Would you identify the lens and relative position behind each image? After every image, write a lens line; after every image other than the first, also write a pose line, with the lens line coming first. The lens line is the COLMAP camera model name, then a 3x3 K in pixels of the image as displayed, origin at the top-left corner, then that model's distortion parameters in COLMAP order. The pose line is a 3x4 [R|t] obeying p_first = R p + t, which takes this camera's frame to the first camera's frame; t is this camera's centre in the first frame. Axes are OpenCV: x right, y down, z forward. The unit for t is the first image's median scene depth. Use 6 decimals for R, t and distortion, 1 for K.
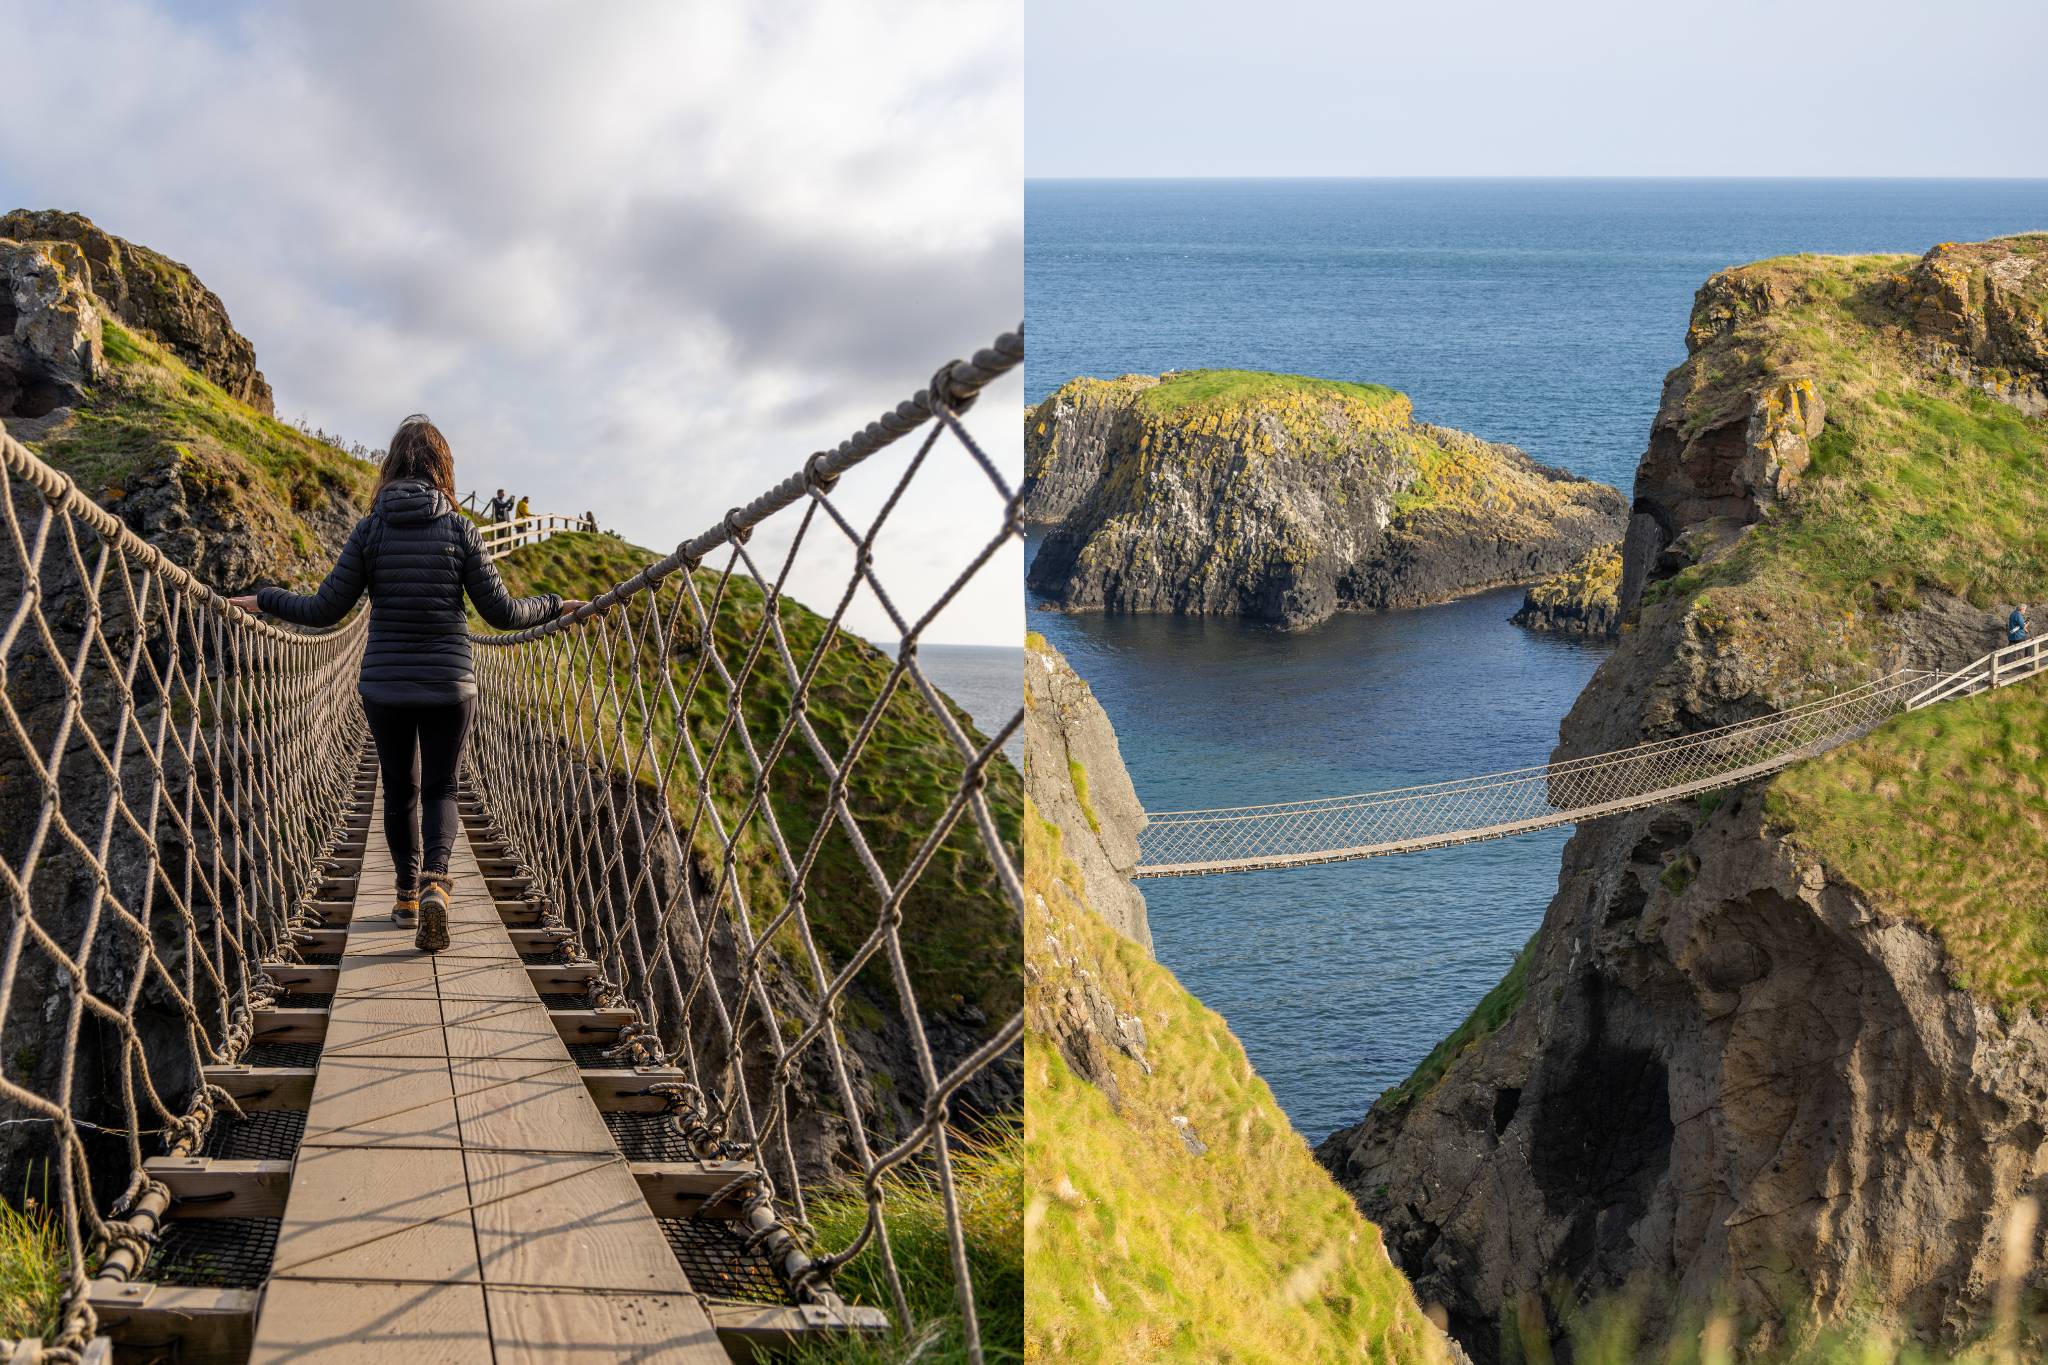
lens RADIAL K [[4629.8, 0, 1024.0], [0, 4629.8, 682.5], [0, 0, 1]] dist [-0.037414, -0.102090]
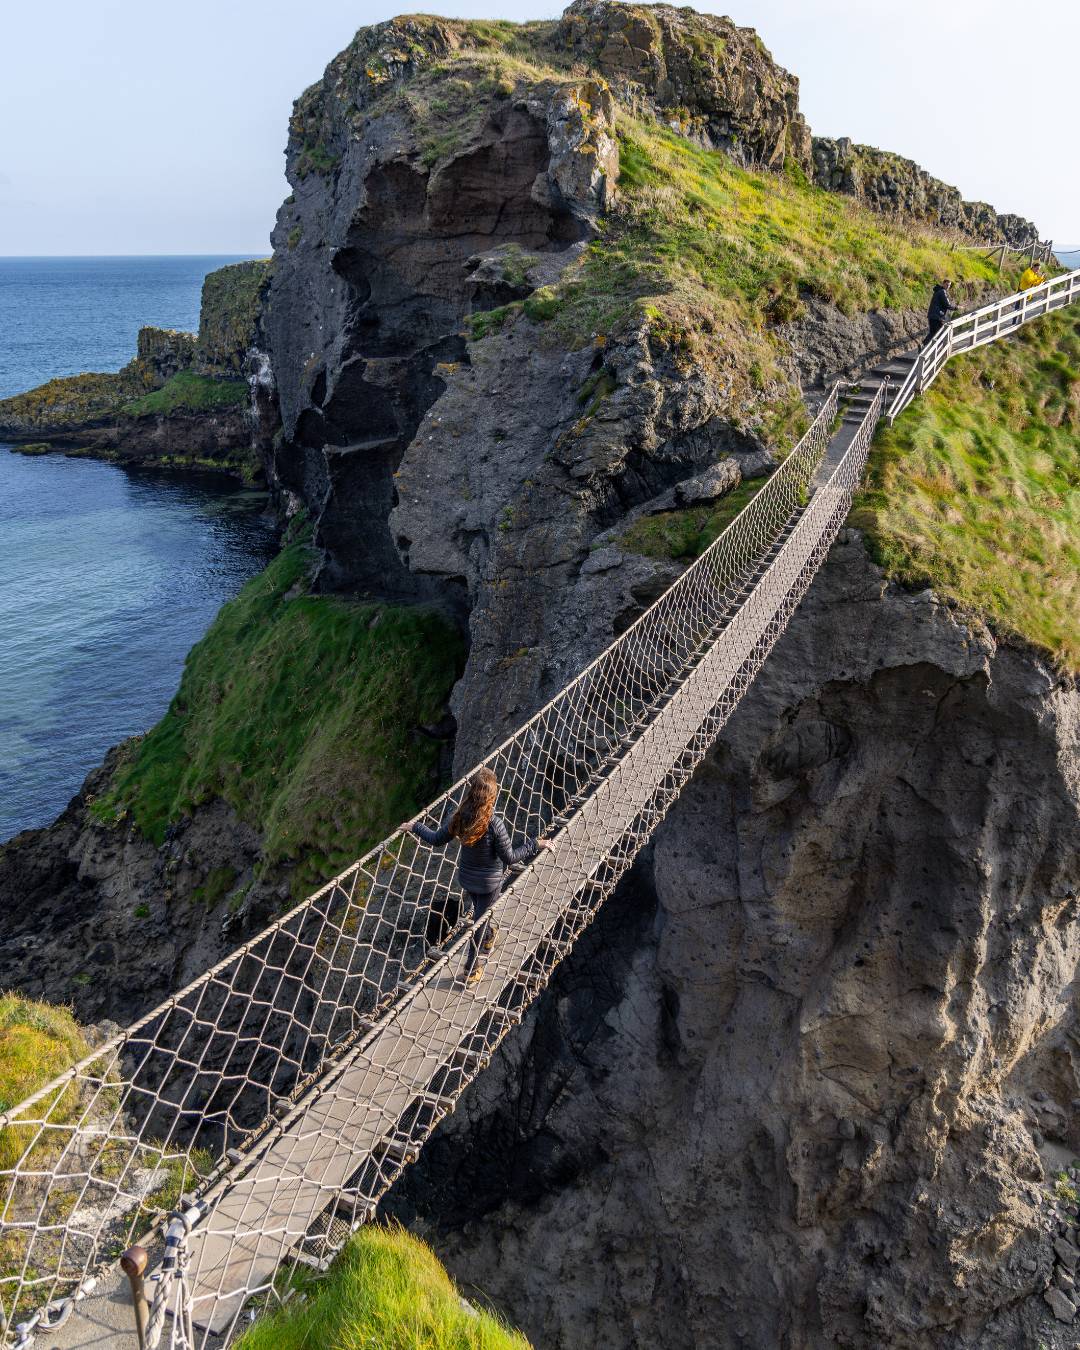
lens RADIAL K [[1182.0, 0, 540.0], [0, 1182.0, 675.0], [0, 0, 1]] dist [0.025085, 0.005880]
pose [[0.782260, -0.199123, 0.590271, -0.007122], [0.082224, 0.972251, 0.219013, -0.002506], [-0.617502, -0.122791, 0.776926, 0.839552]]
